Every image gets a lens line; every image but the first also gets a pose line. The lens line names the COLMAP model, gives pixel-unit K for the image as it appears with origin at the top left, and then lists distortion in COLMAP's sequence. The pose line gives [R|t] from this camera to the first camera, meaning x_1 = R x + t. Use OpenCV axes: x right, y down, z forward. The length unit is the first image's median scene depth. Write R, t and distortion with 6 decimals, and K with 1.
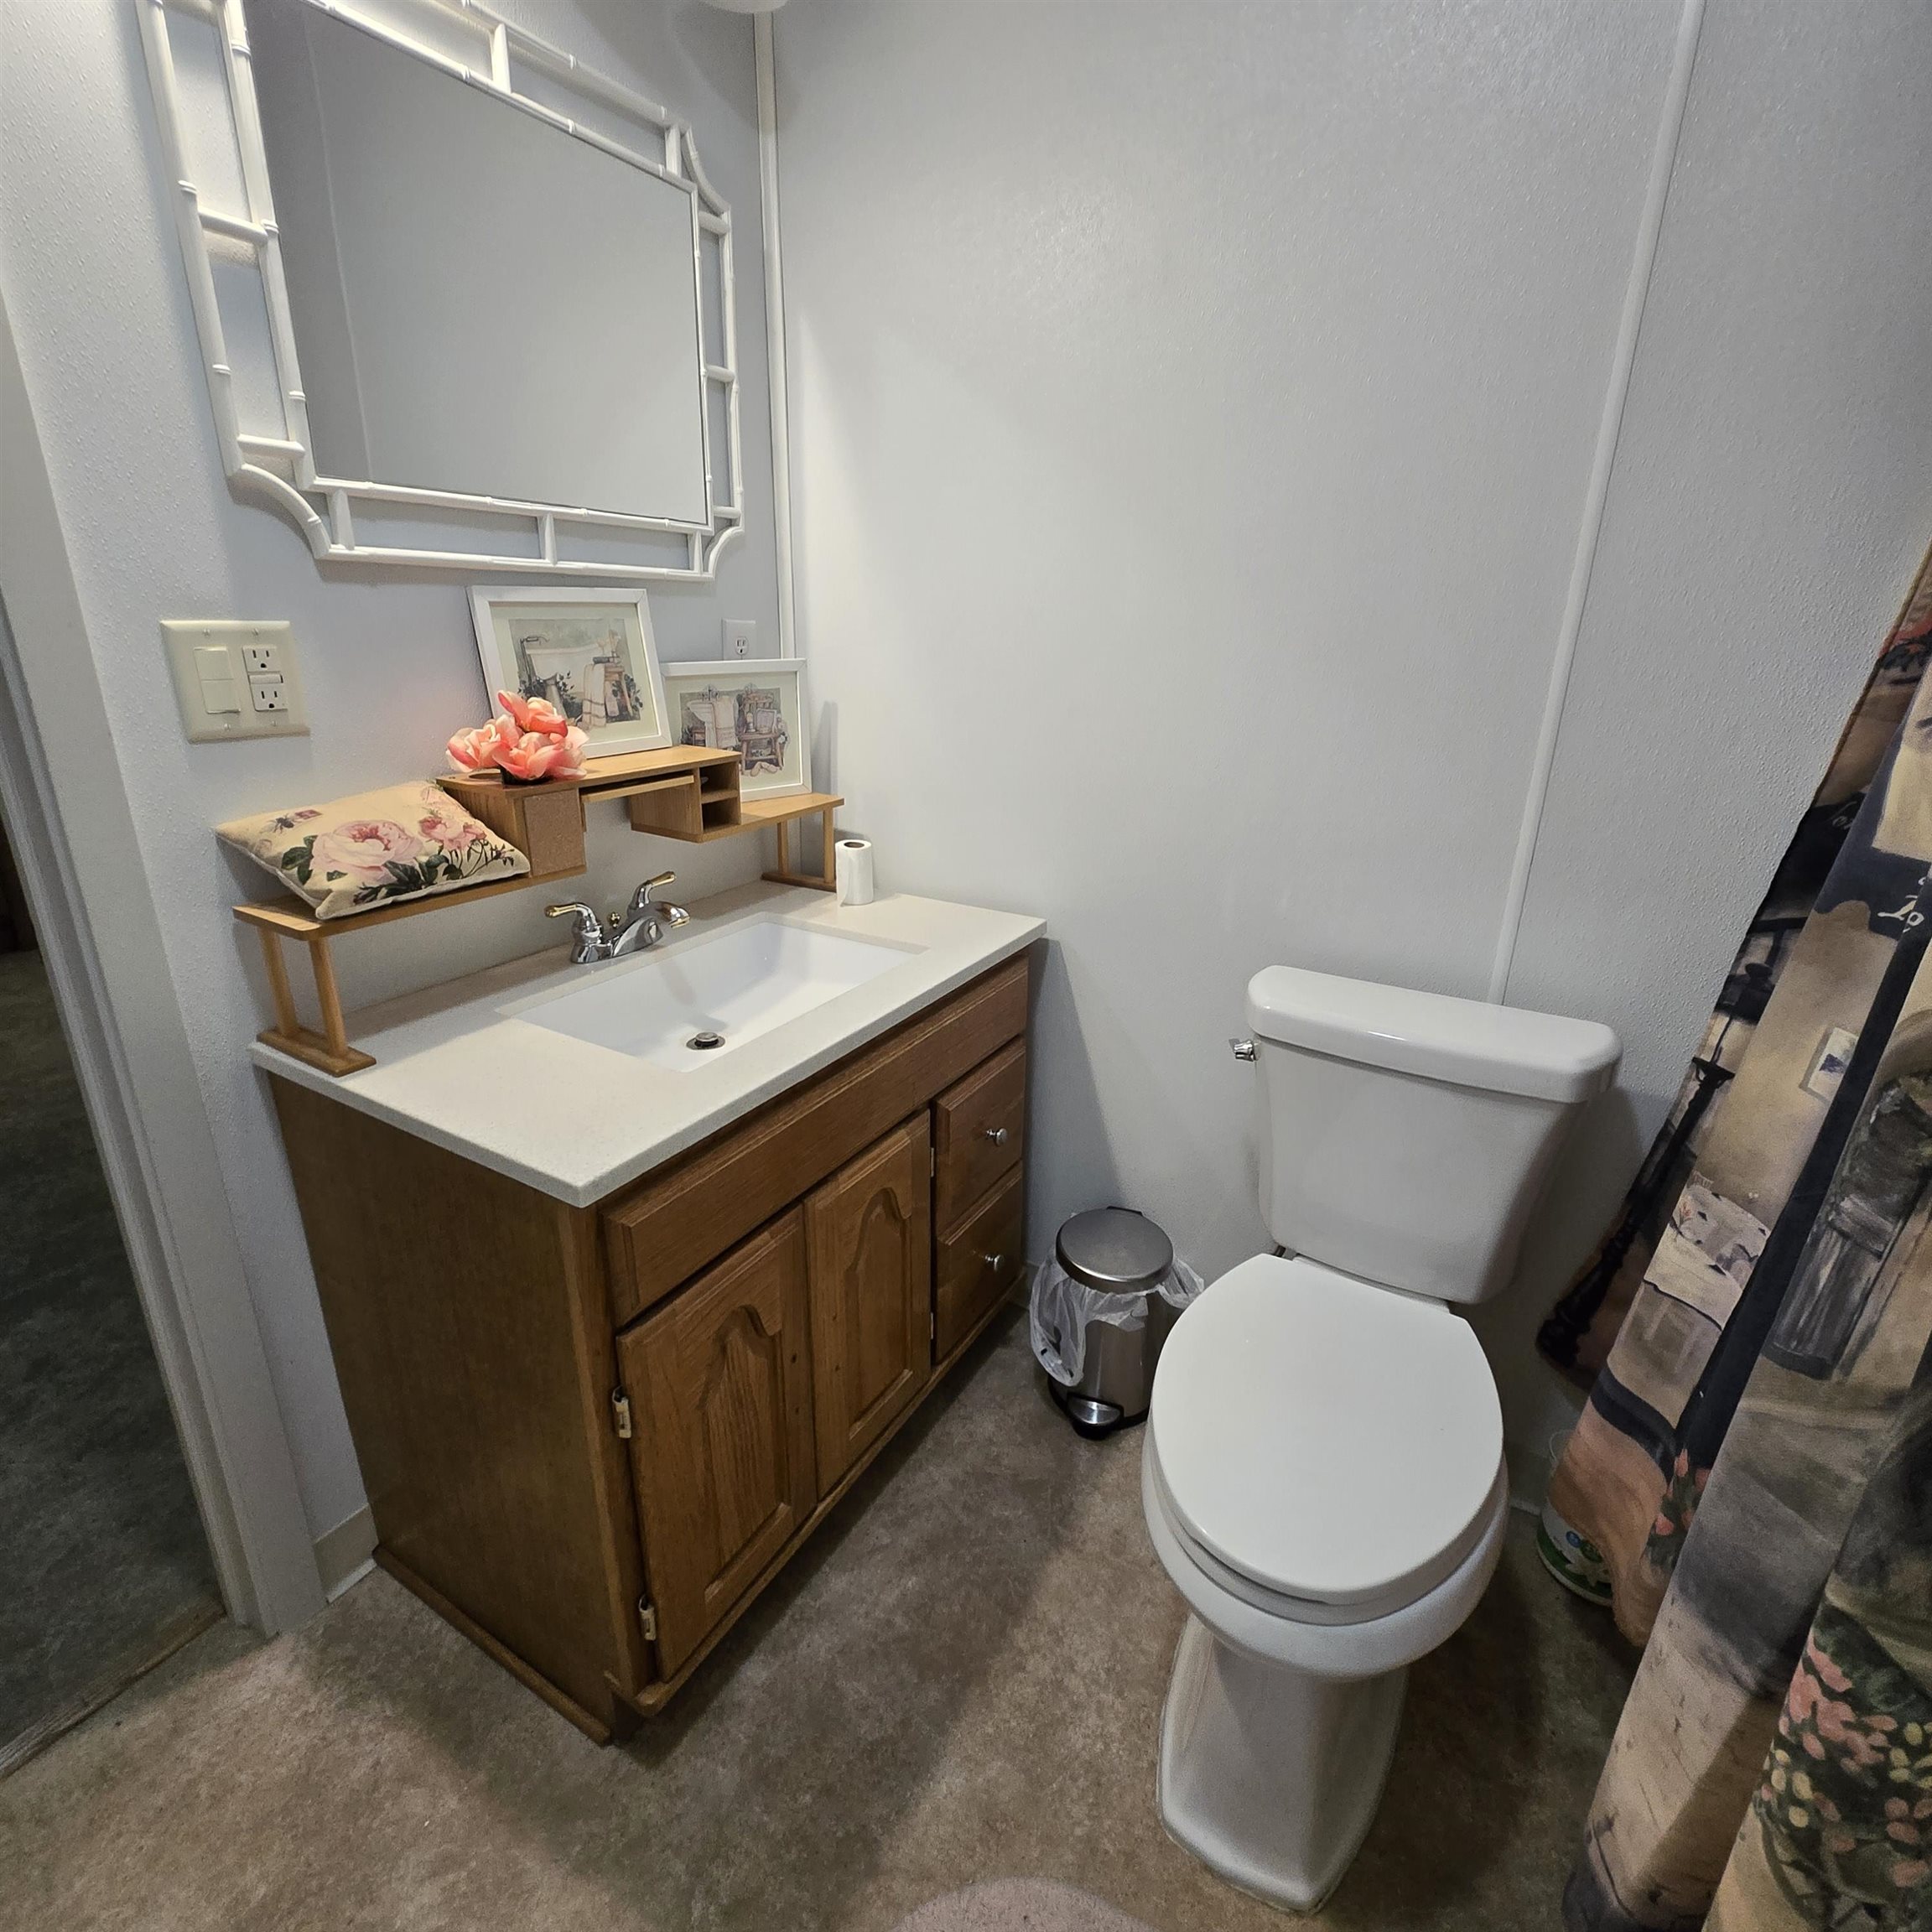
lens RADIAL K [[976.3, 0, 963.2], [0, 976.3, 958.6], [0, 0, 1]] dist [-0.001881, -0.000559]
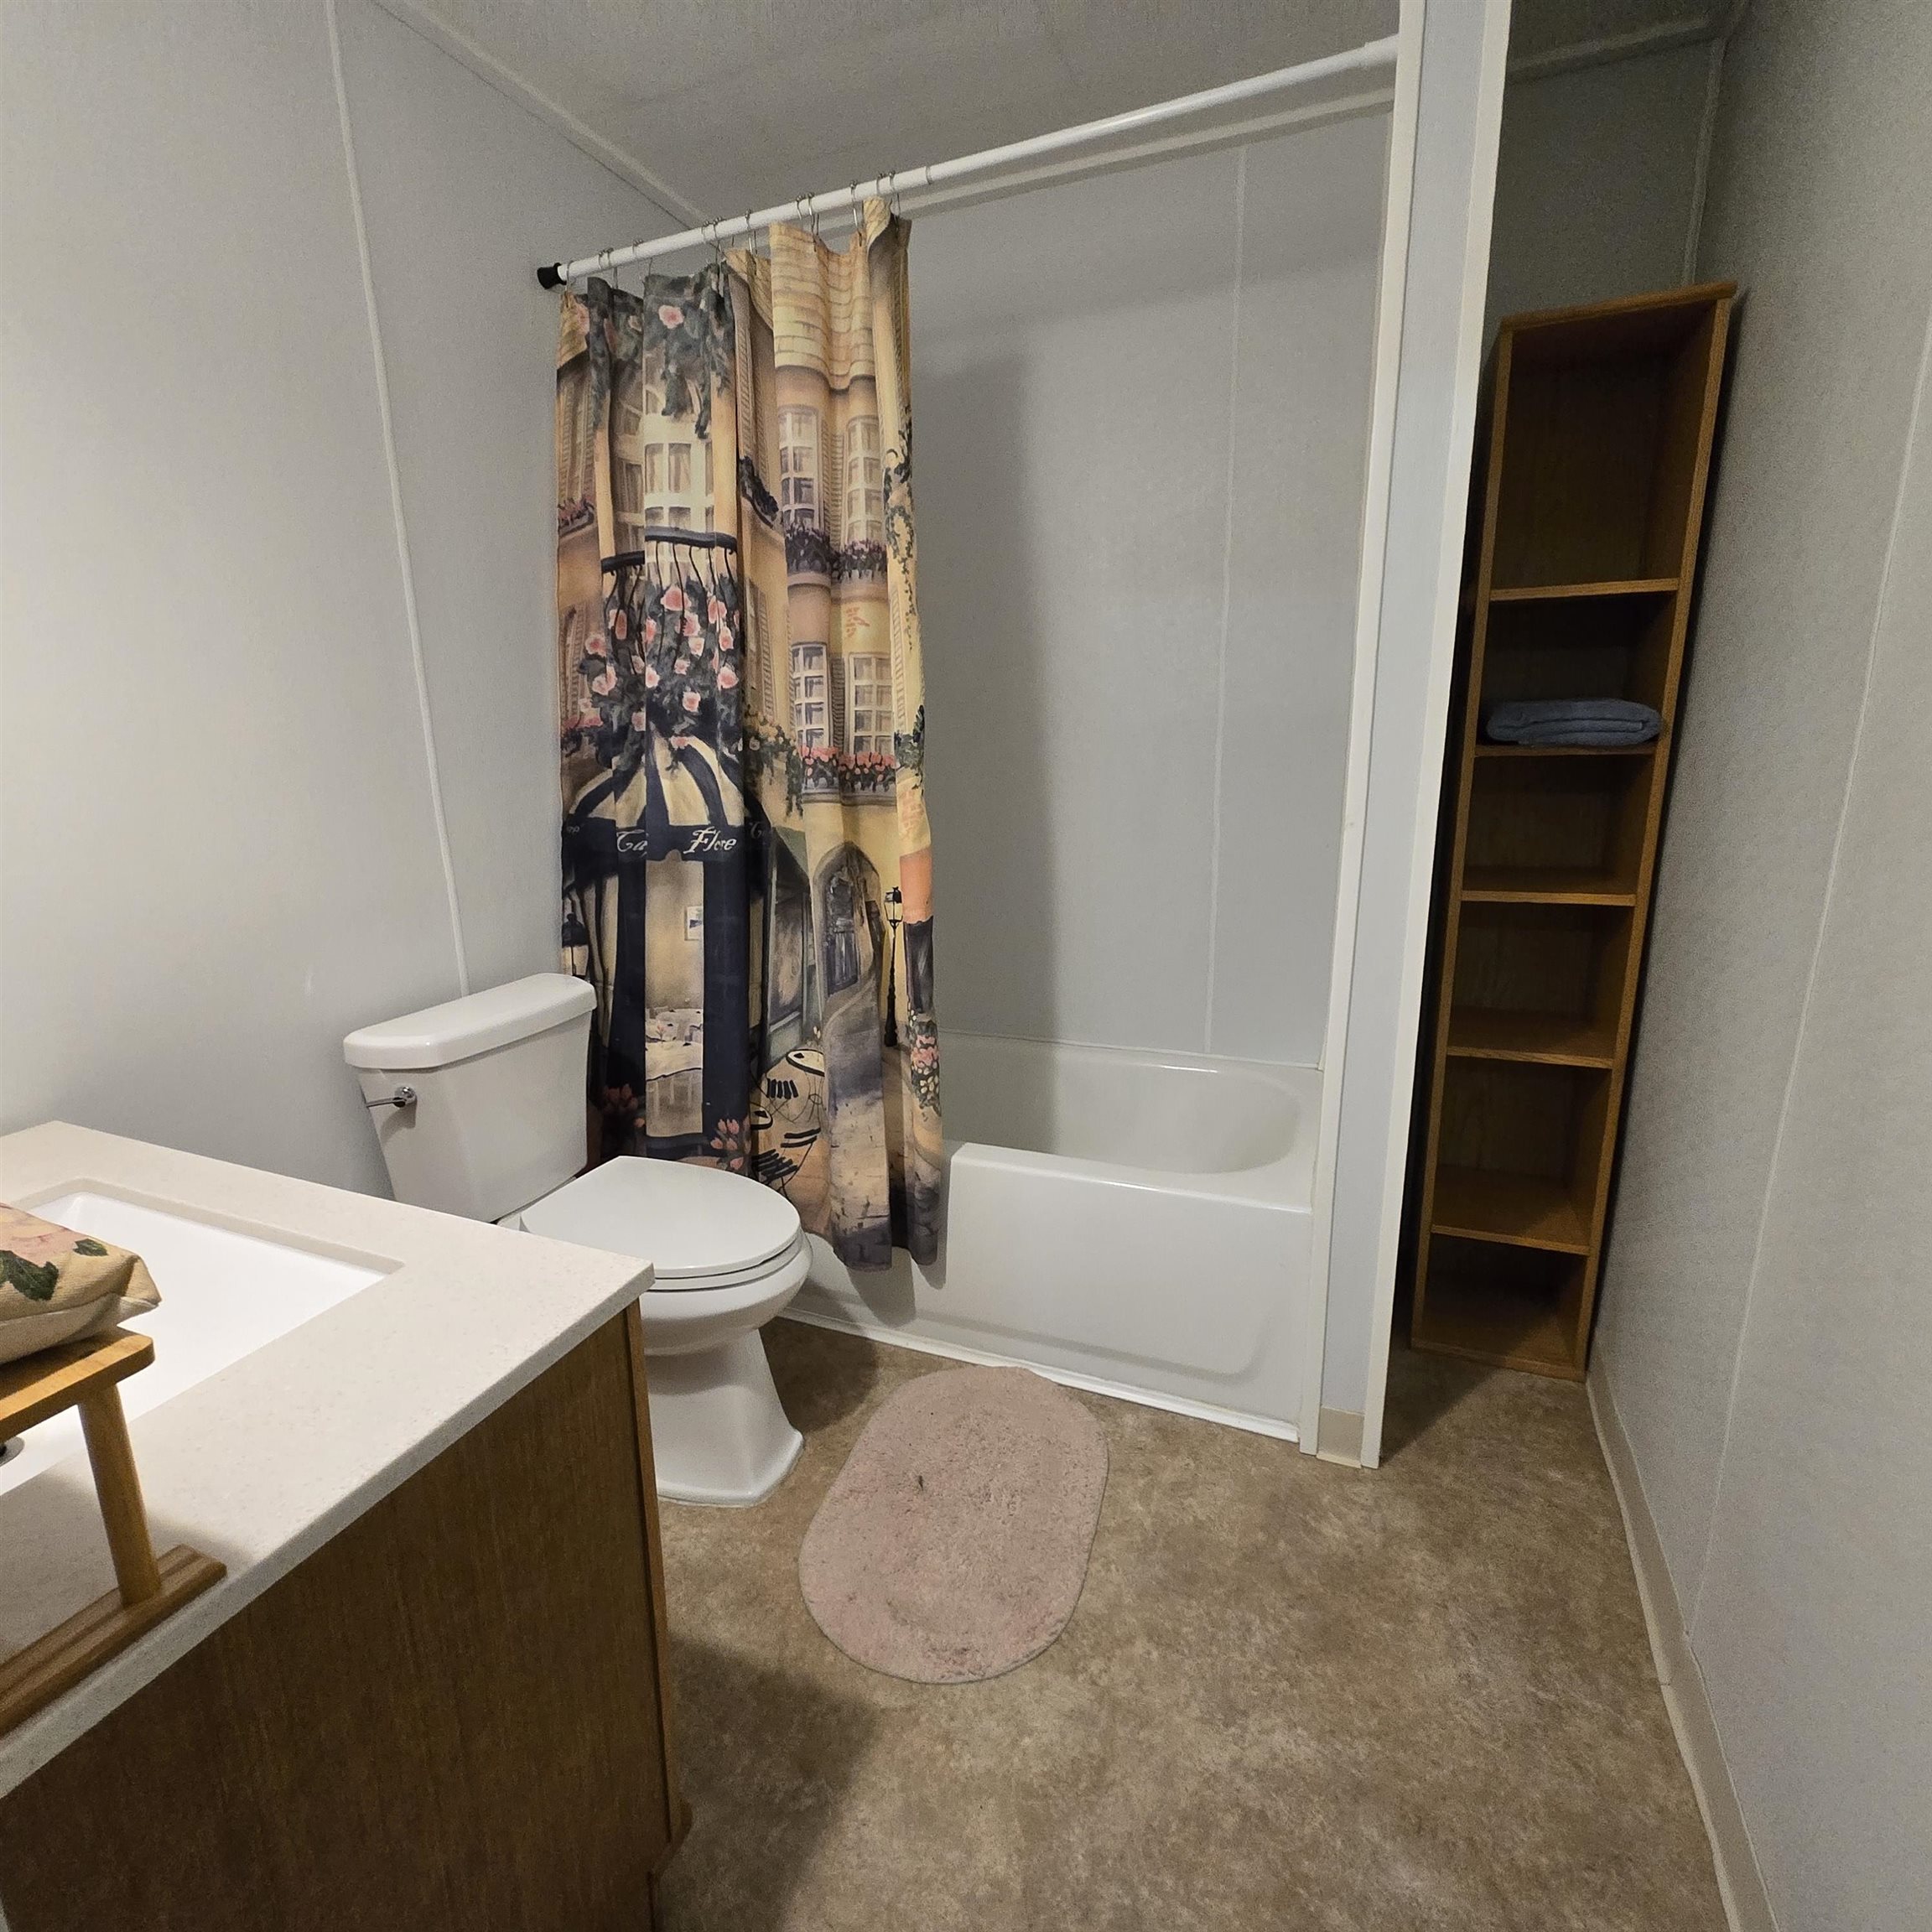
lens RADIAL K [[976.3, 0, 963.2], [0, 976.3, 958.6], [0, 0, 1]] dist [-0.001881, -0.000559]
pose [[-0.135660, -0.232819, 0.963012, -1.165768], [0.337780, 0.902895, 0.265869, -0.175348], [-0.931397, 0.361354, -0.043845, 0.498331]]
